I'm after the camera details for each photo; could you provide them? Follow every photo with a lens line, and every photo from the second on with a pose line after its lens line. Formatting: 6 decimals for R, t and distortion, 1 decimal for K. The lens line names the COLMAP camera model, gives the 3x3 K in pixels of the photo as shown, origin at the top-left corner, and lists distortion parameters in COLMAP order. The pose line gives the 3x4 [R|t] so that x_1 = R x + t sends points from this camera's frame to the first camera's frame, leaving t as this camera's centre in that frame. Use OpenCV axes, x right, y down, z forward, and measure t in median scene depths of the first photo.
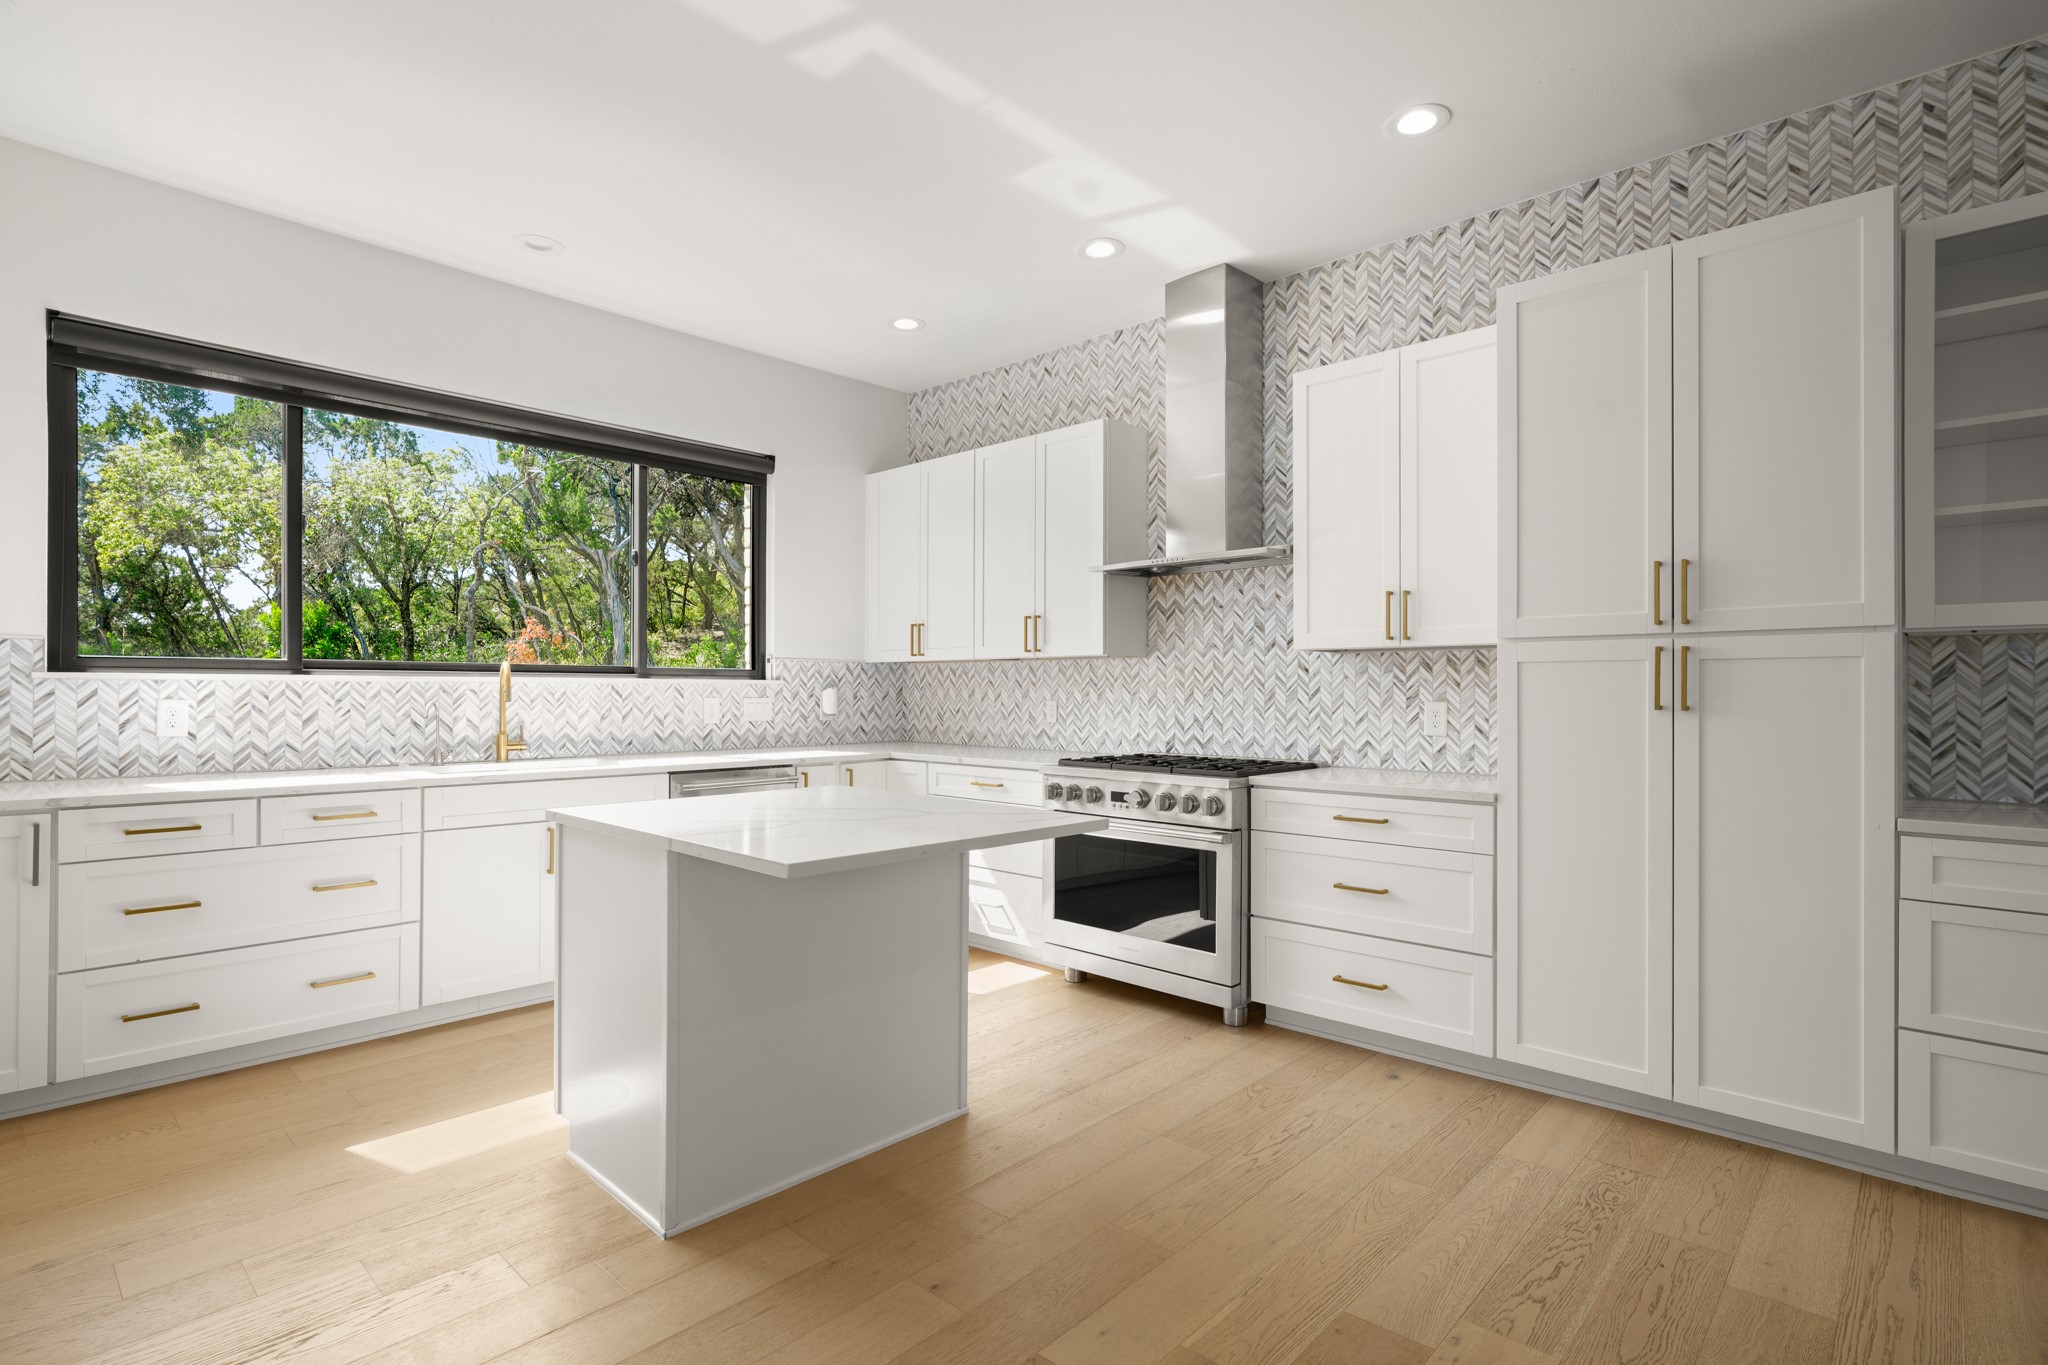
lens RADIAL K [[993.0, 0, 1023.1], [0, 993.0, 686.2], [0, 0, 1]] dist [-0.000942, -0.000549]
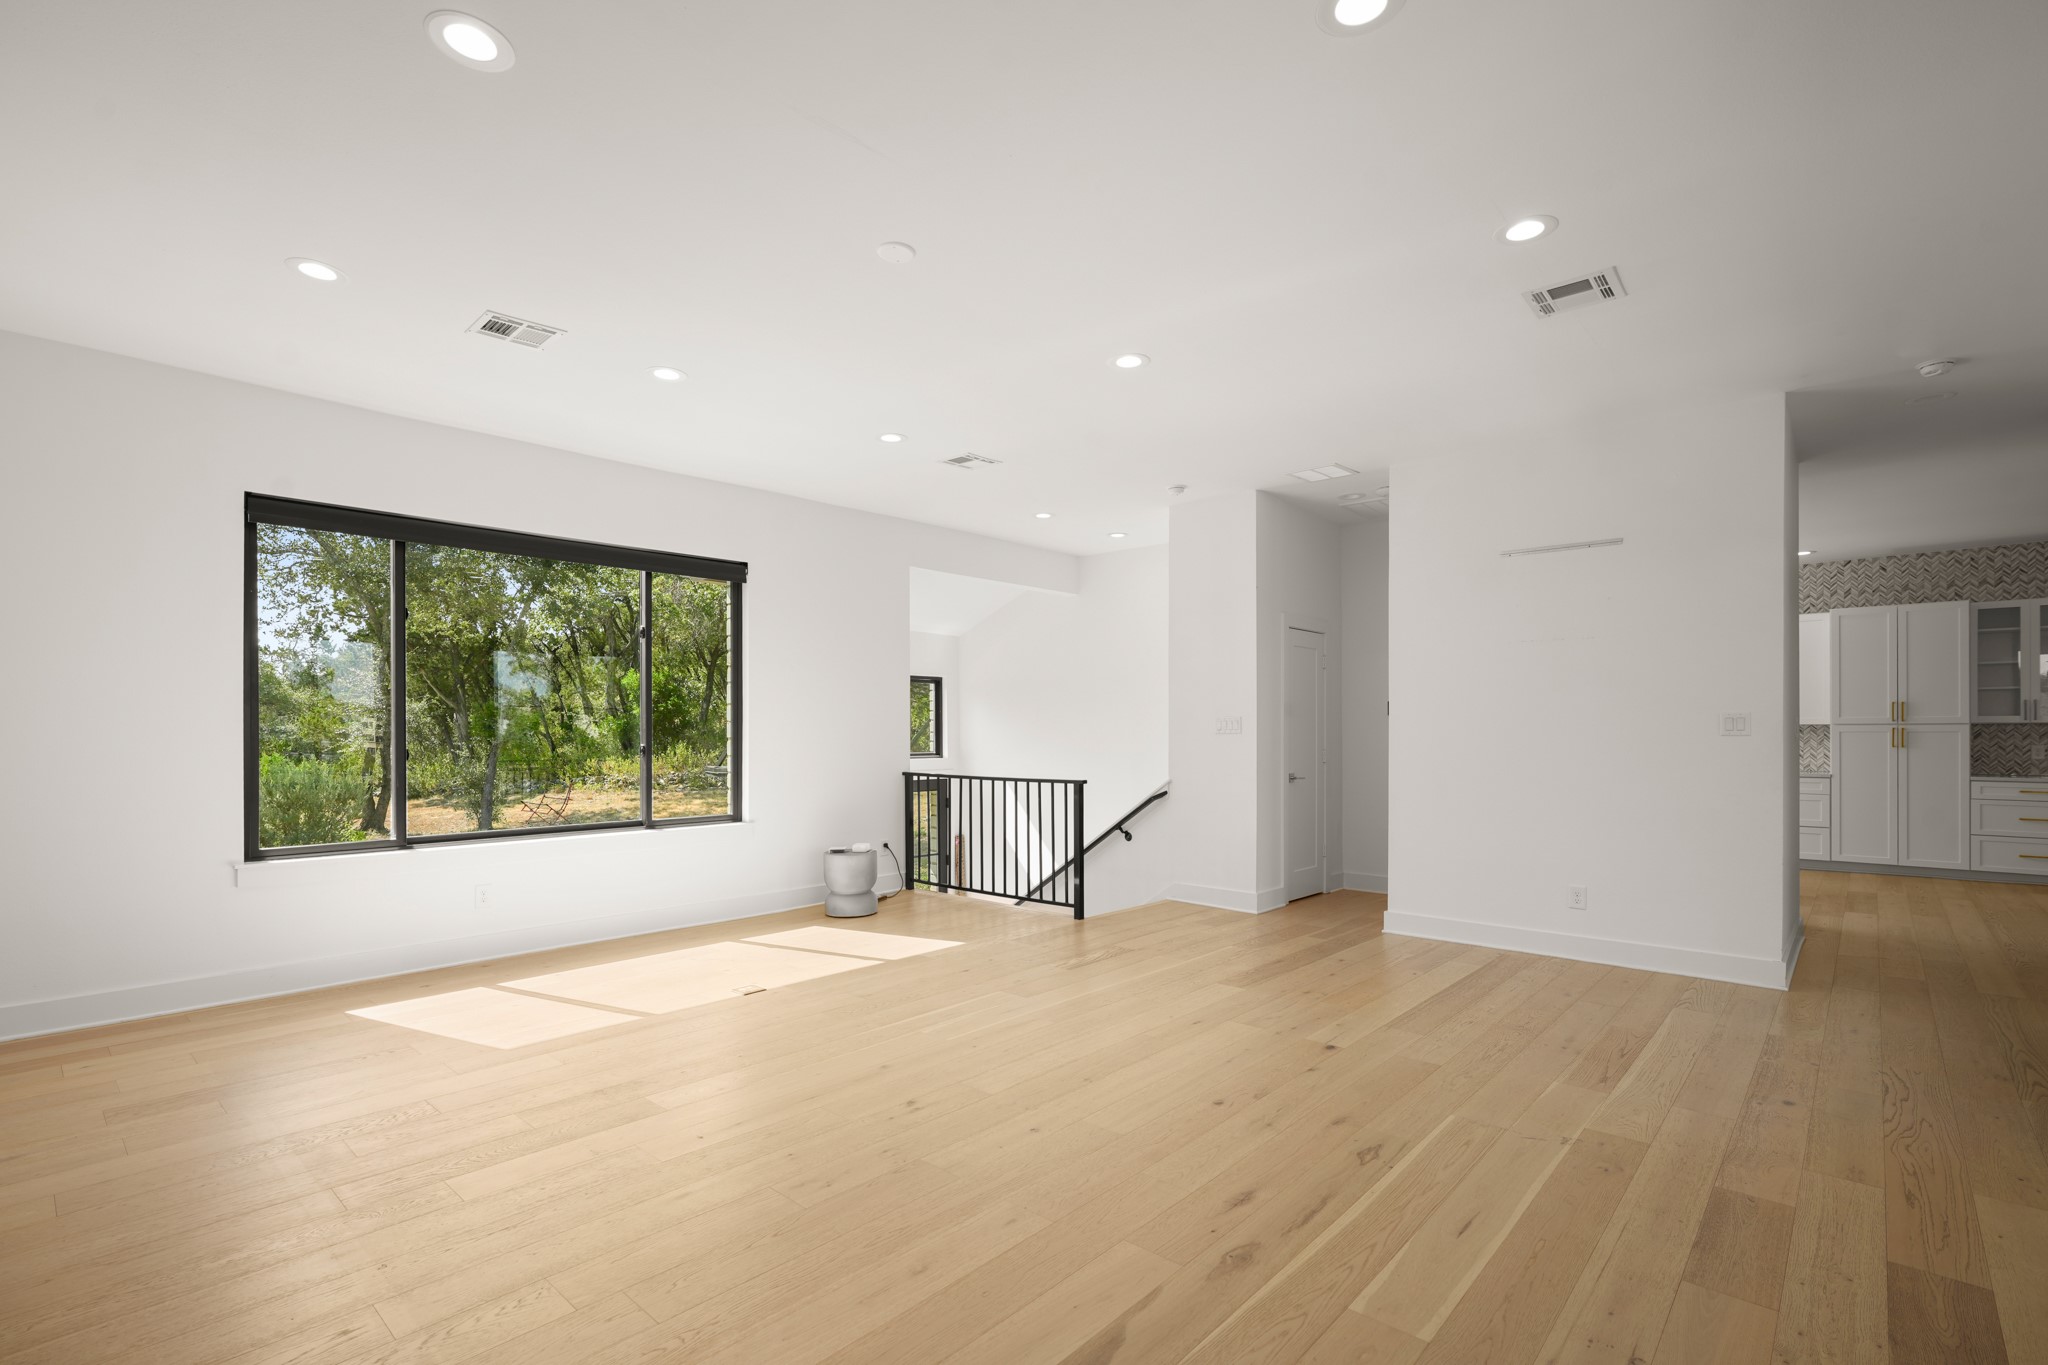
lens RADIAL K [[933.6, 0, 1039.3], [0, 933.6, 729.9], [0, 0, 1]] dist [-0.004819, 0.001228]
pose [[0.999794, -0.001983, 0.020193, -2.204994], [0.002011, 0.999997, -0.001392, -0.033642], [-0.020190, 0.001432, 0.999795, -1.982039]]
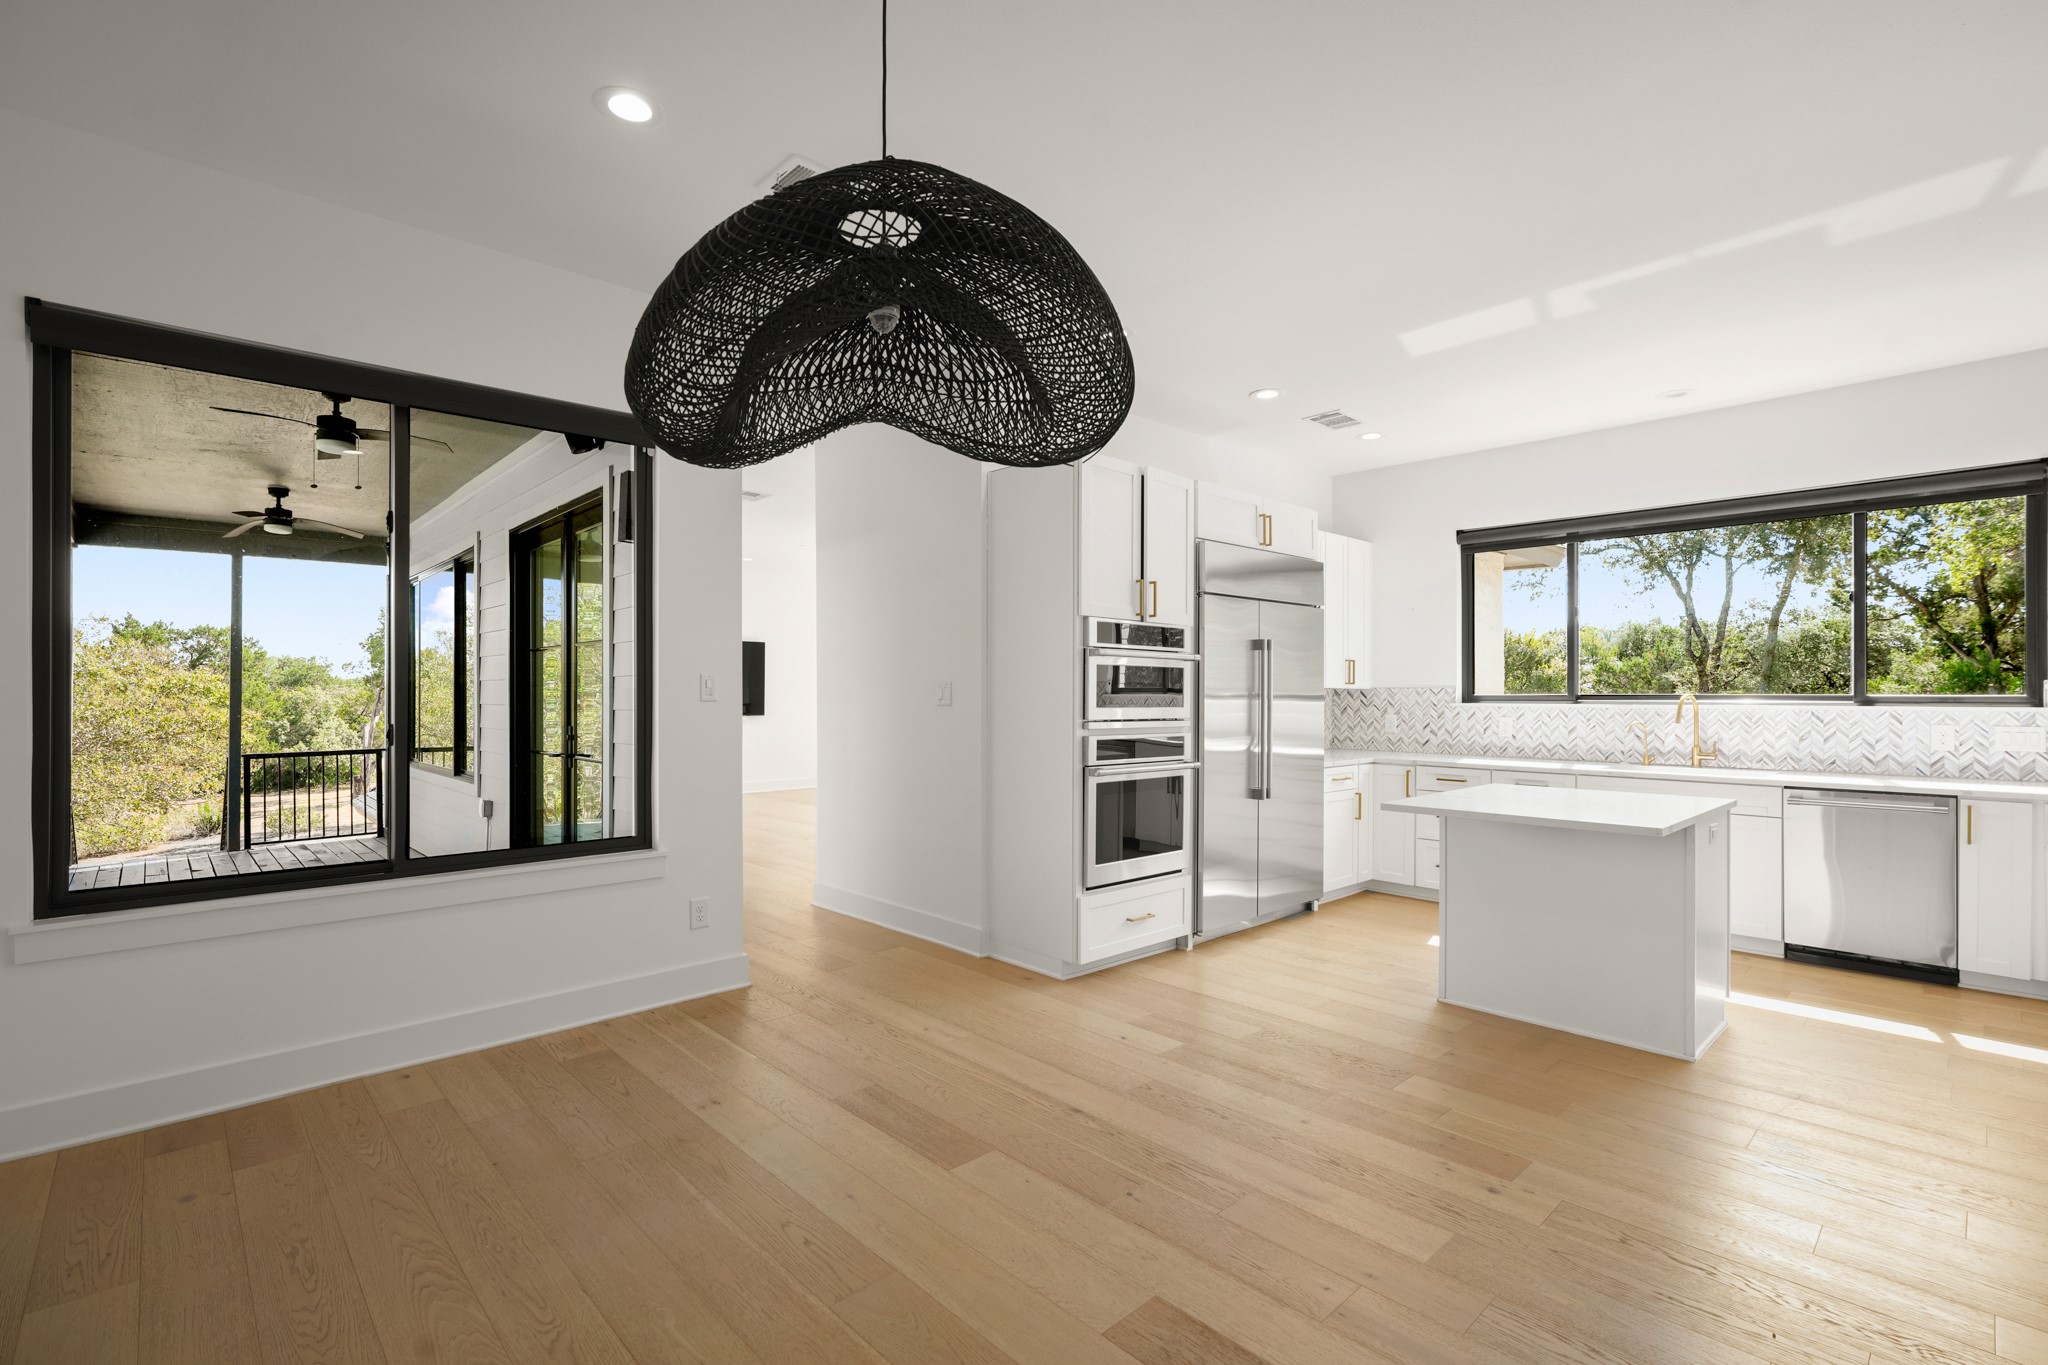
lens RADIAL K [[933.6, 0, 1029.3], [0, 933.6, 691.3], [0, 0, 1]] dist [-0.004819, 0.001228]
pose [[-0.066829, -0.008237, -0.997730, 1.218181], [0.001133, 0.999965, -0.008332, -0.027516], [0.997764, -0.001687, -0.066817, 0.255848]]
